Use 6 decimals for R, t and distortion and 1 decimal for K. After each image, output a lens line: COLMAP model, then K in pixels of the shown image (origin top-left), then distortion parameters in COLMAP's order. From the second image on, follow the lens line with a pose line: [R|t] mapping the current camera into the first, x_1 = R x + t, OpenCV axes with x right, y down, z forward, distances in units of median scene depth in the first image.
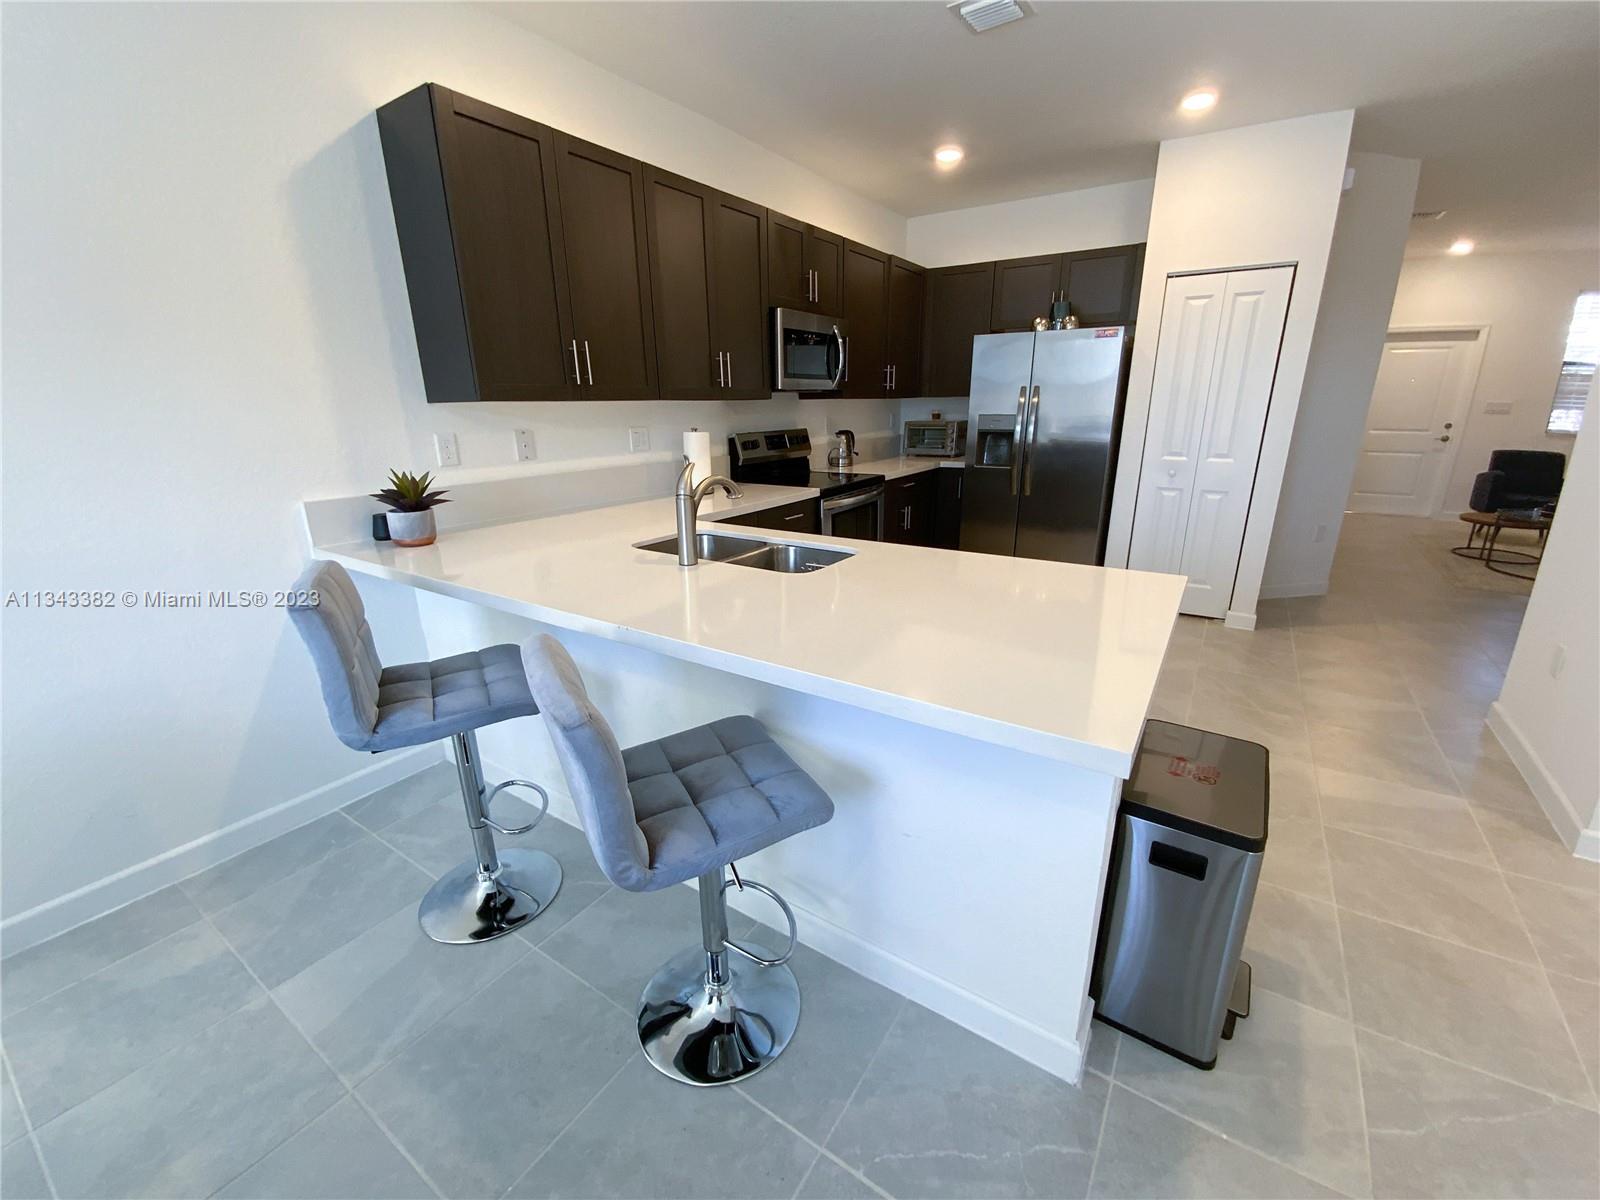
lens RADIAL K [[645.9, 0, 799.1], [0, 645.9, 602.3], [0, 0, 1]] dist [0.029374, -0.021809]
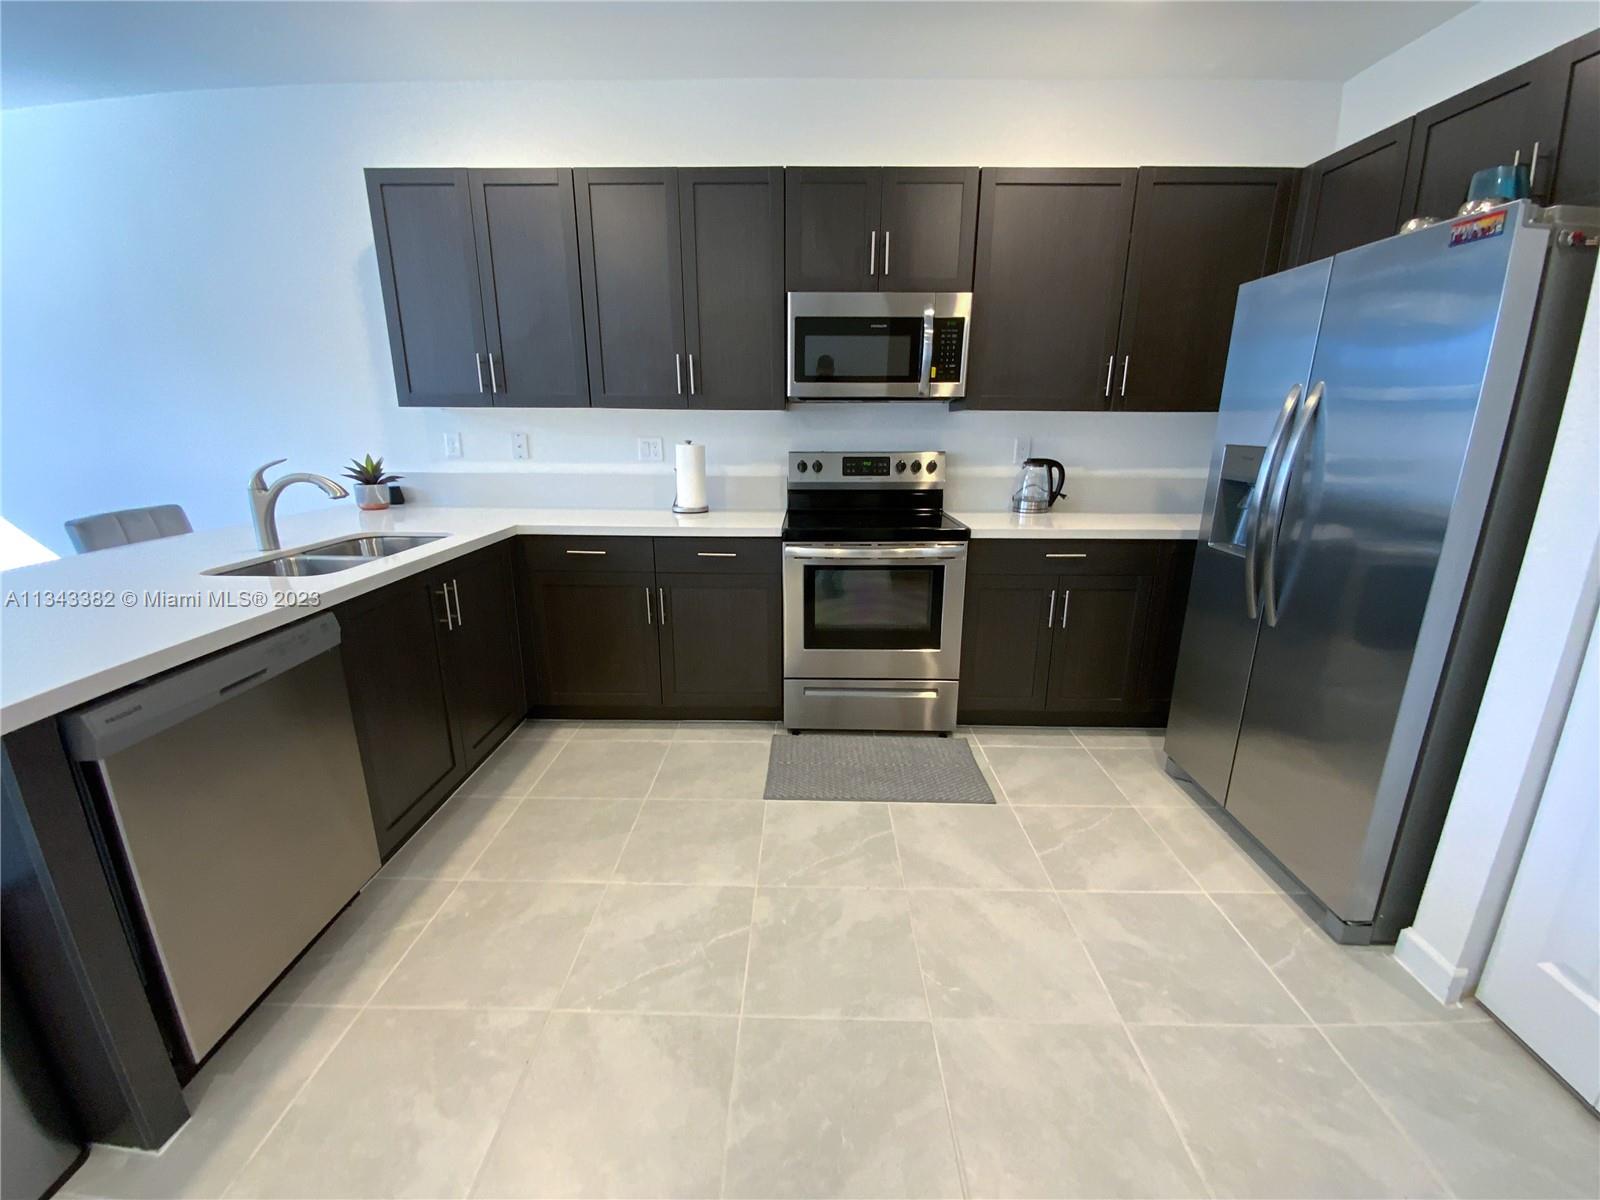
lens RADIAL K [[645.9, 0, 799.1], [0, 645.9, 602.3], [0, 0, 1]] dist [0.029374, -0.021809]
pose [[0.536622, 0.238793, -0.809330, 0.657829], [-0.262474, 0.958779, 0.108857, -0.176360], [0.801963, 0.154013, 0.577179, 0.588195]]
